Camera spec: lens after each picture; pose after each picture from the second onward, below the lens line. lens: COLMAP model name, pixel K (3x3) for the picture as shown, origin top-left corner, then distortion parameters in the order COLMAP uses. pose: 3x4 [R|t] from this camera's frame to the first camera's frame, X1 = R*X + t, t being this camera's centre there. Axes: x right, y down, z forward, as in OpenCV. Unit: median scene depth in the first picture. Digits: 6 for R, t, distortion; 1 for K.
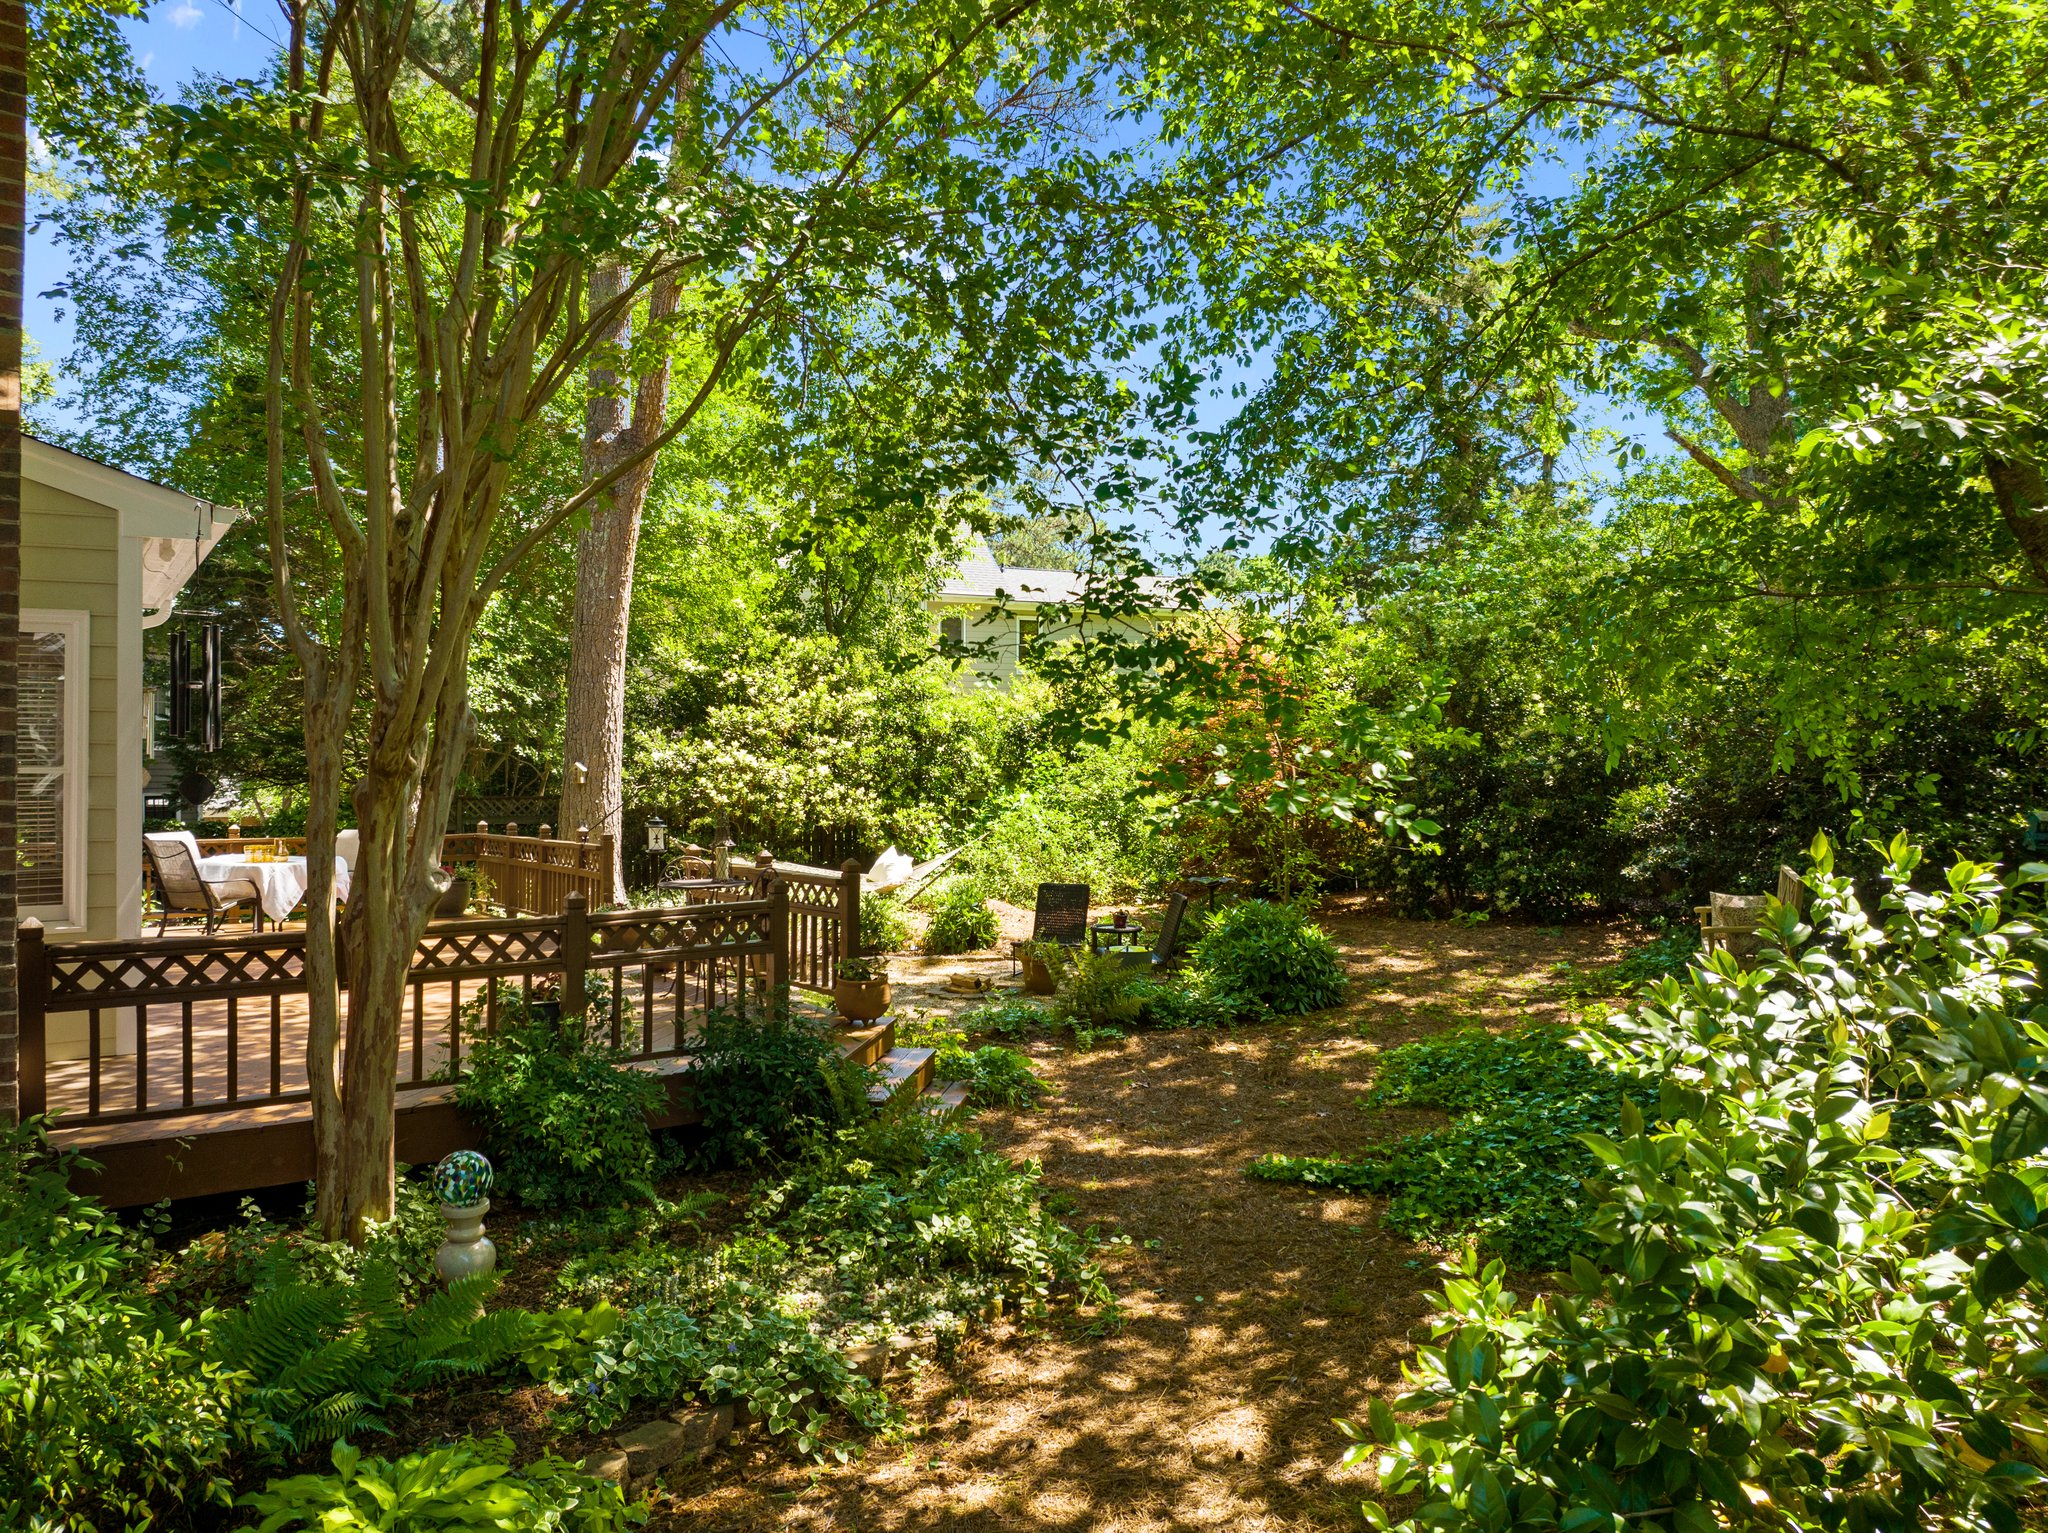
lens RADIAL K [[1467.7, 0, 1026.3], [0, 1467.7, 765.9], [0, 0, 1]] dist [-0.047102, 0.011927]
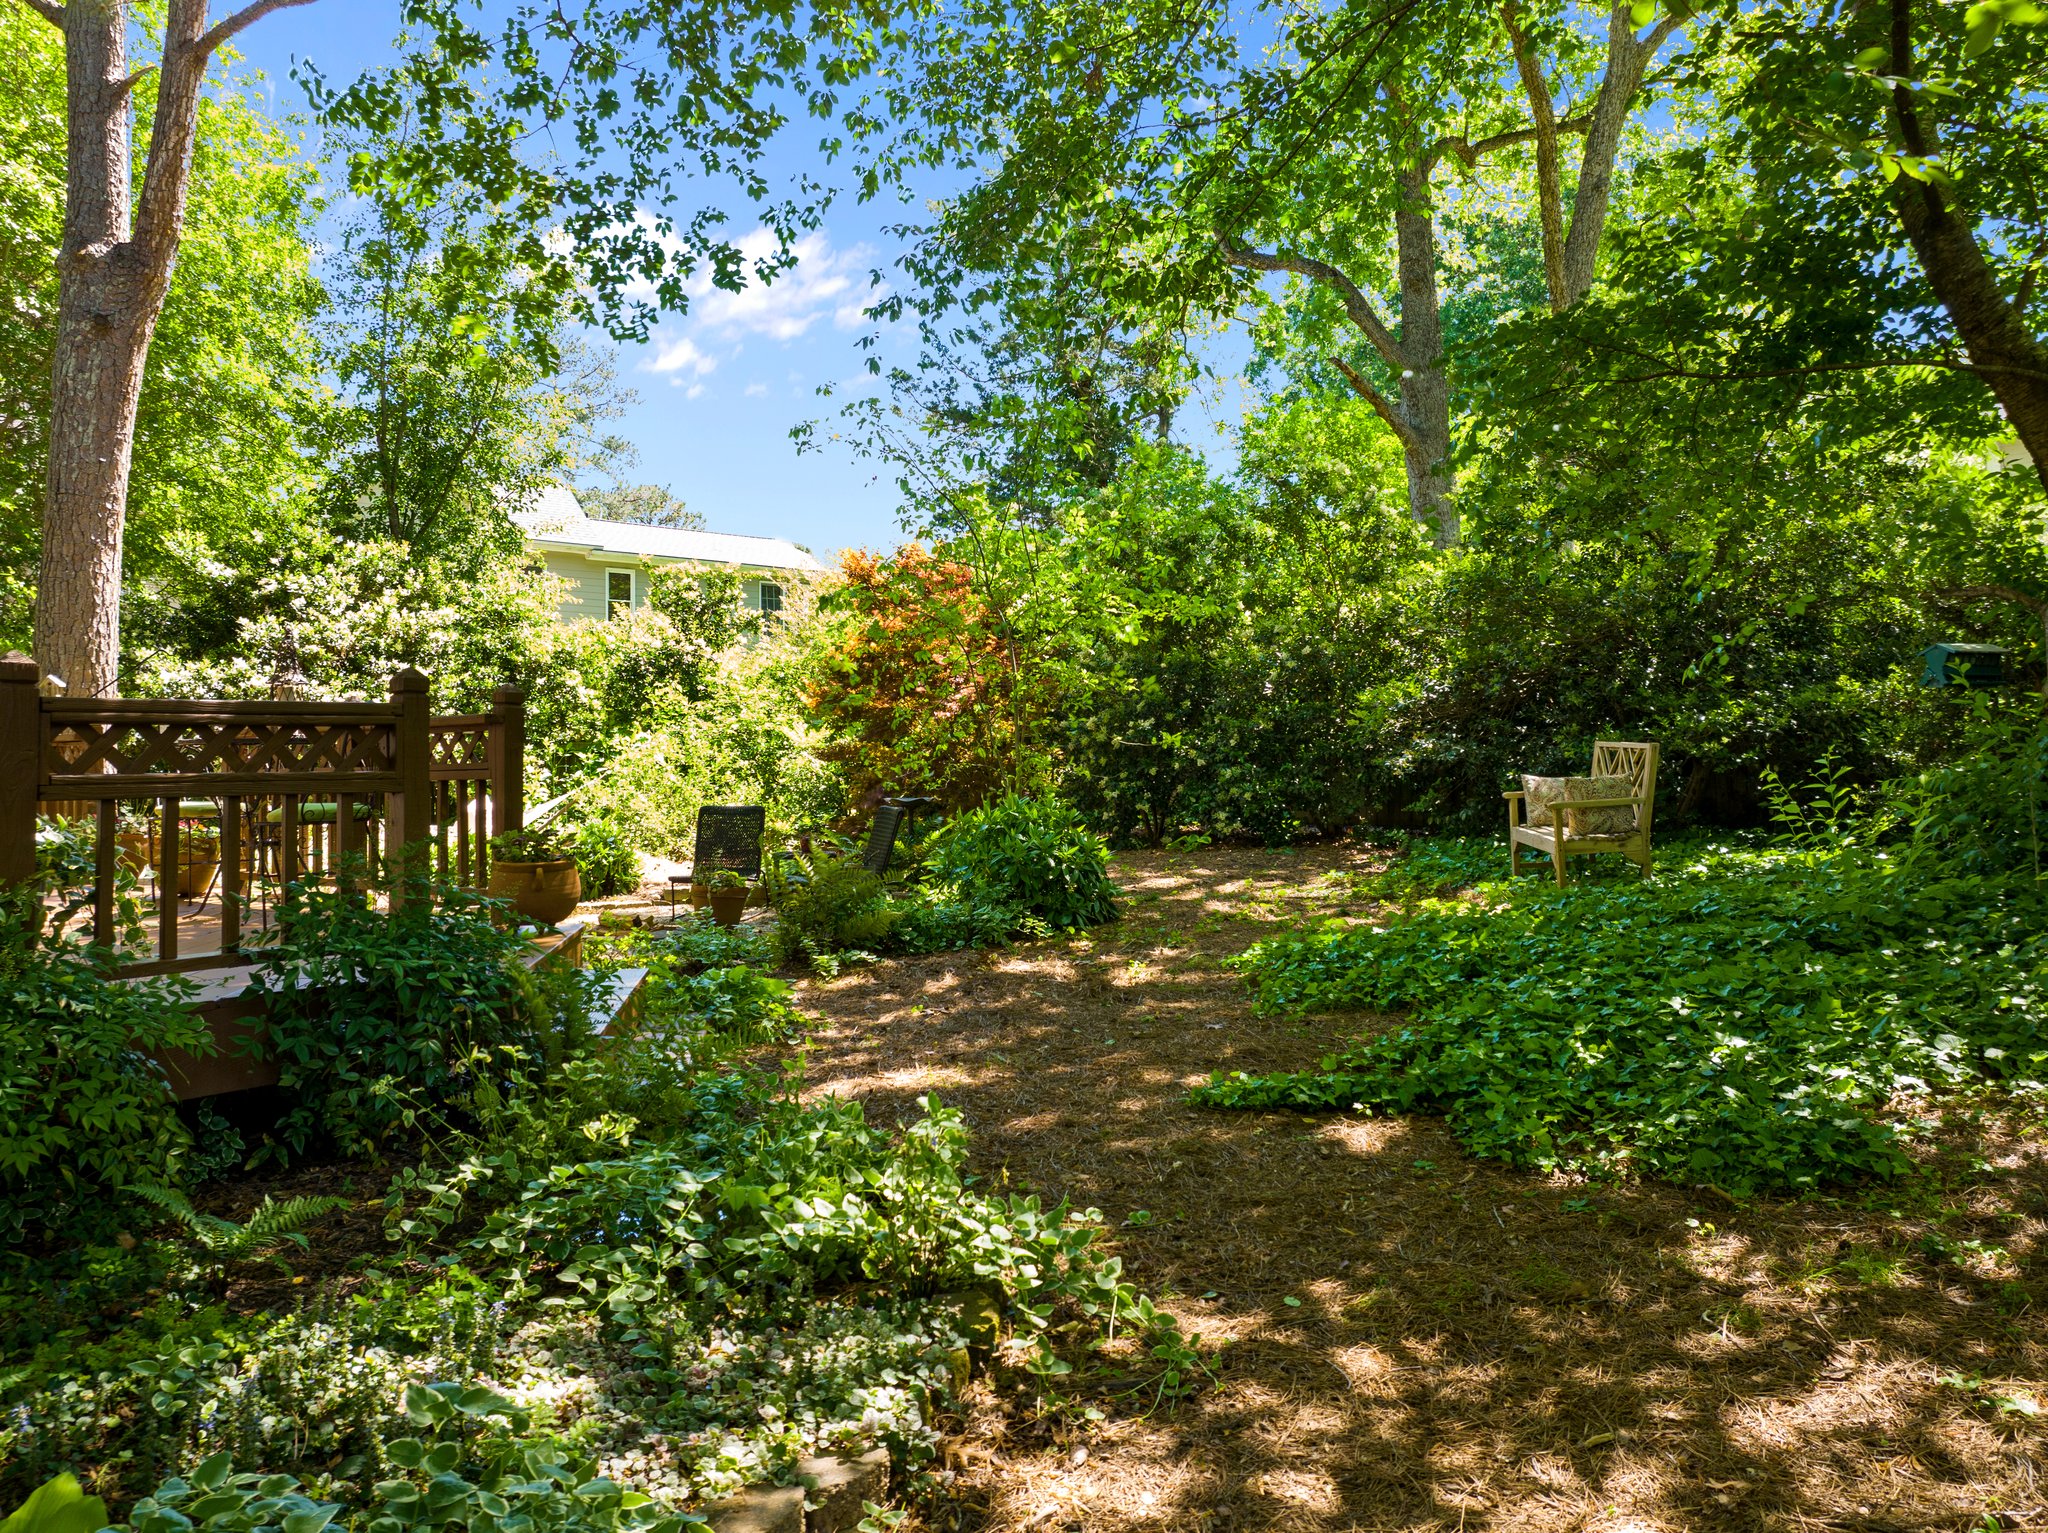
lens RADIAL K [[1467.7, 0, 1016.8], [0, 1467.7, 761.1], [0, 0, 1]] dist [-0.047102, 0.011927]
pose [[0.959071, -0.006910, 0.283081, -0.035890], [0.008343, 0.999958, -0.003859, 0.042350], [-0.283043, 0.006063, 0.959088, 0.130745]]
